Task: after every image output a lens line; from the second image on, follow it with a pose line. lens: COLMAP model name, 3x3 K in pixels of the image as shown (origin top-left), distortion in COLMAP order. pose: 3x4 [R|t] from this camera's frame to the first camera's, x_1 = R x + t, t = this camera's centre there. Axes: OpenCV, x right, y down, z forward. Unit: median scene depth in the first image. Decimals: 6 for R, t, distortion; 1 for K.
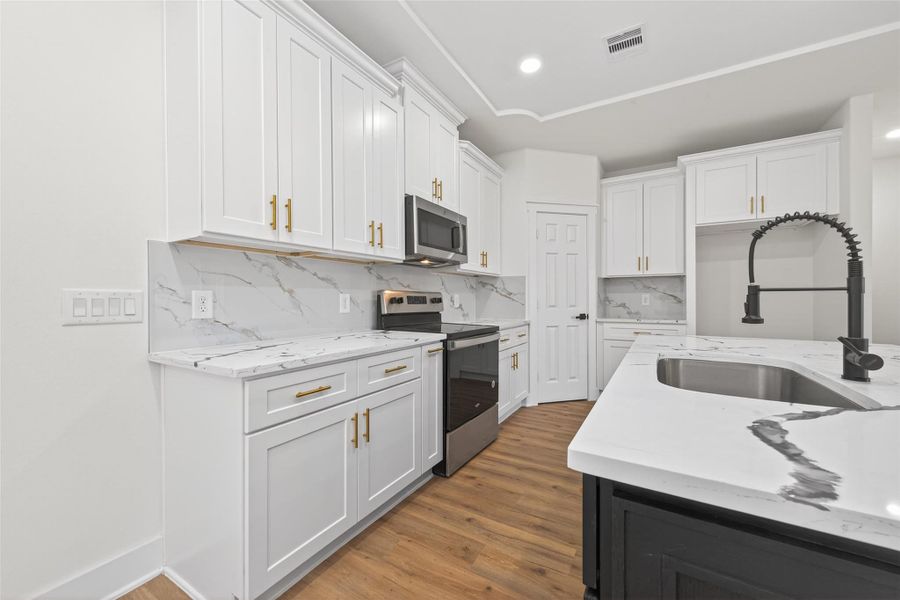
lens RADIAL K [[348.0, 0, 450.0], [0, 348.0, 300.0], [0, 0, 1]] dist [0.001699, -0.000108]
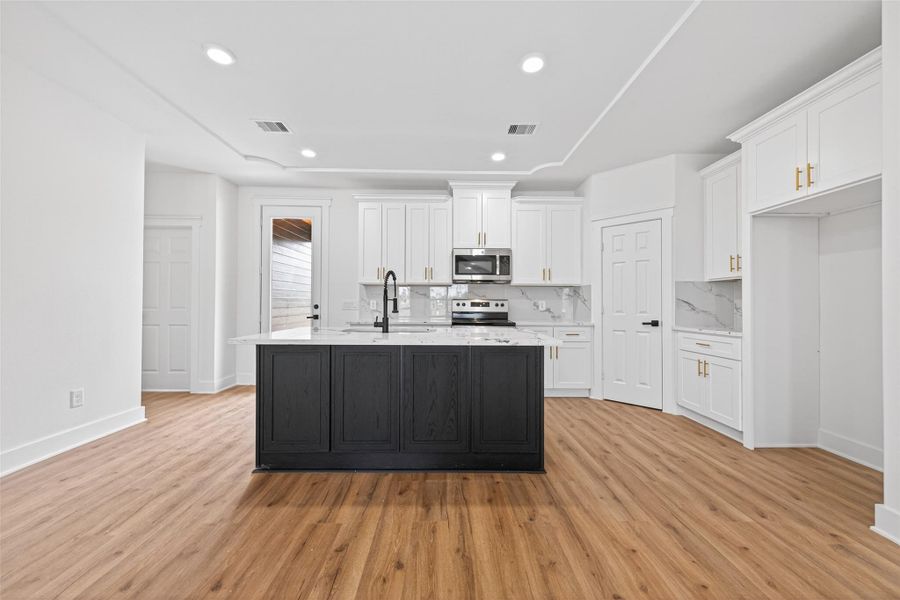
lens RADIAL K [[348.0, 0, 450.0], [0, 348.0, 300.0], [0, 0, 1]] dist [0.001699, -0.000108]
pose [[0.522665, -0.003304, -0.852532, 1.153353], [-0.009822, 0.999903, -0.009897, -0.002918], [0.852481, 0.013546, 0.522582, -0.004623]]
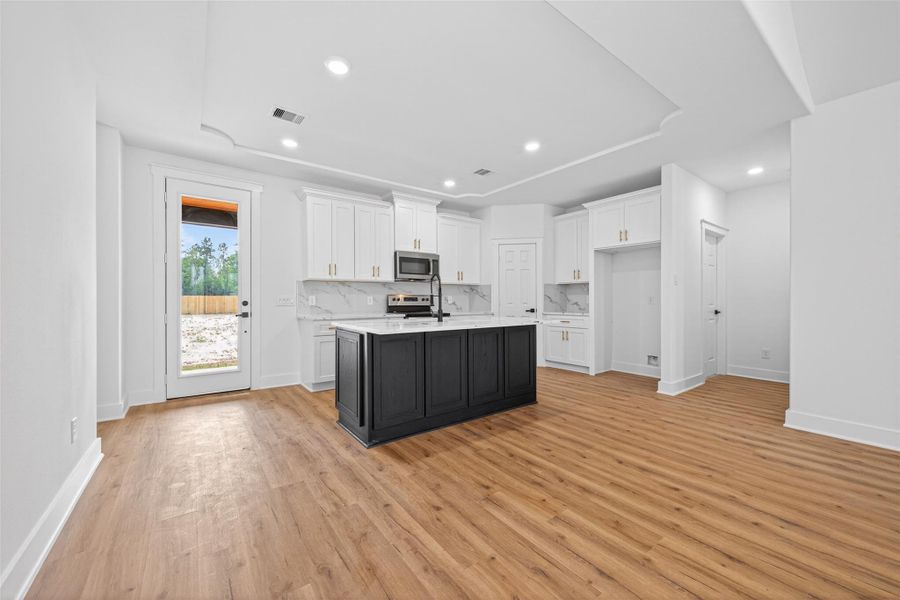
lens RADIAL K [[348.0, 0, 450.0], [0, 348.0, 300.0], [0, 0, 1]] dist [0.001699, -0.000108]
pose [[0.922258, 0.002299, -0.386568, 0.801367], [-0.002179, 0.999997, 0.000749, 0.002053], [0.386569, 0.000152, 0.922260, -0.678853]]
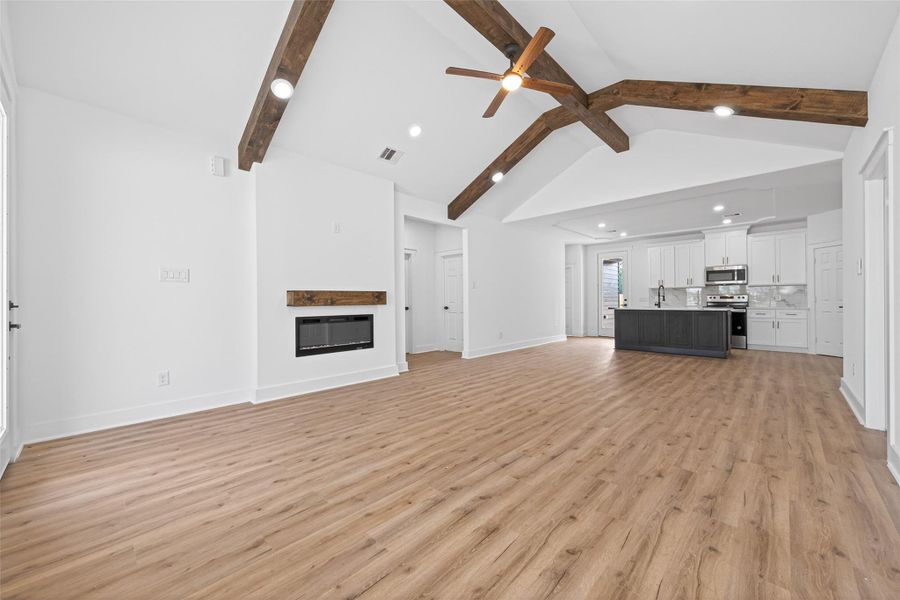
lens RADIAL K [[343.2, 0, 448.5], [0, 343.2, 298.0], [0, 0, 1]] dist [0.002172, 0.000311]
pose [[-0.228415, -0.000394, -0.973564, 2.972463], [0.000585, 1.000000, -0.000542, 0.005748], [0.973564, -0.000693, -0.228415, -0.563582]]
